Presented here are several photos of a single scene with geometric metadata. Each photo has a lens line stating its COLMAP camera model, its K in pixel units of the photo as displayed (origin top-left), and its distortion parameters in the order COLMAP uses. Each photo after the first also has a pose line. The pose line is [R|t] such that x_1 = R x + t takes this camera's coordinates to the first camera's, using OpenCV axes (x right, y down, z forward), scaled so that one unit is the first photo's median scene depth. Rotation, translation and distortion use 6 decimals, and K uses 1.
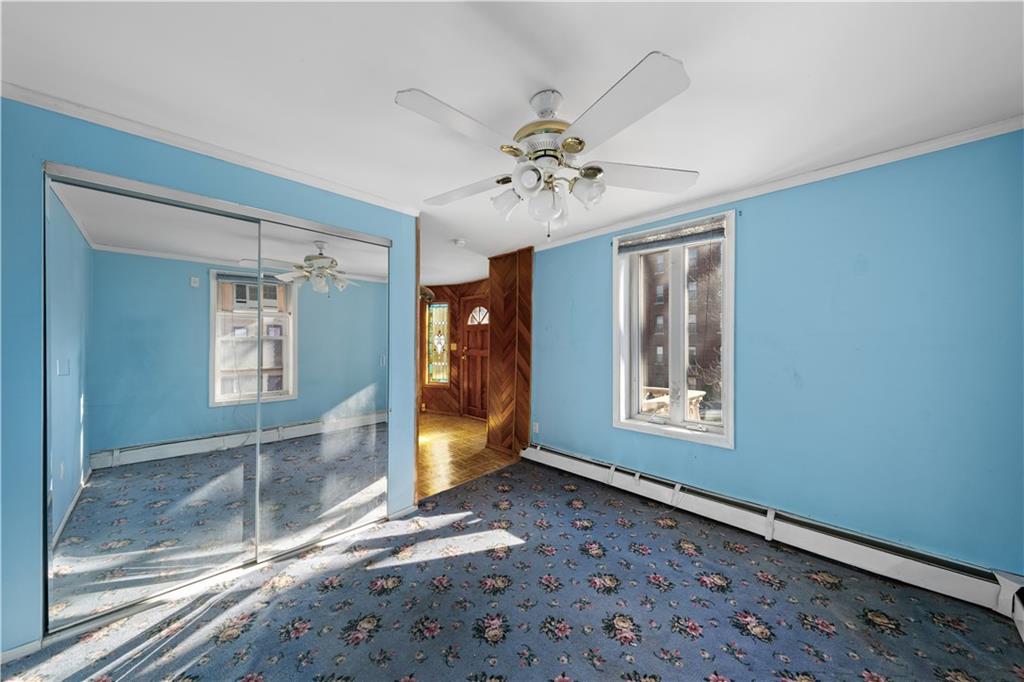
lens RADIAL K [[354.0, 0, 511.8], [0, 354.0, 345.8], [0, 0, 1]] dist [0.001626, 0.000019]
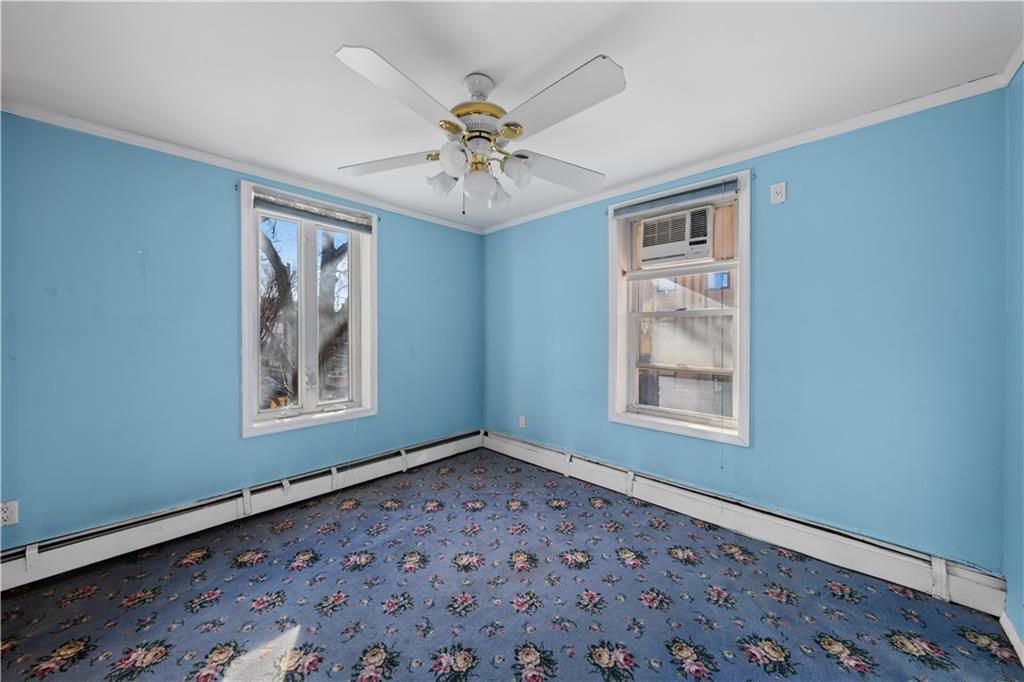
lens RADIAL K [[347.8, 0, 512.0], [0, 347.8, 341.0], [0, 0, 1]] dist [-0.009562, -0.000164]
pose [[-0.035217, -0.034593, 0.998781, -0.550865], [-0.002375, 0.999401, 0.034531, -0.000895], [-0.999377, -0.001156, -0.035278, 0.573352]]
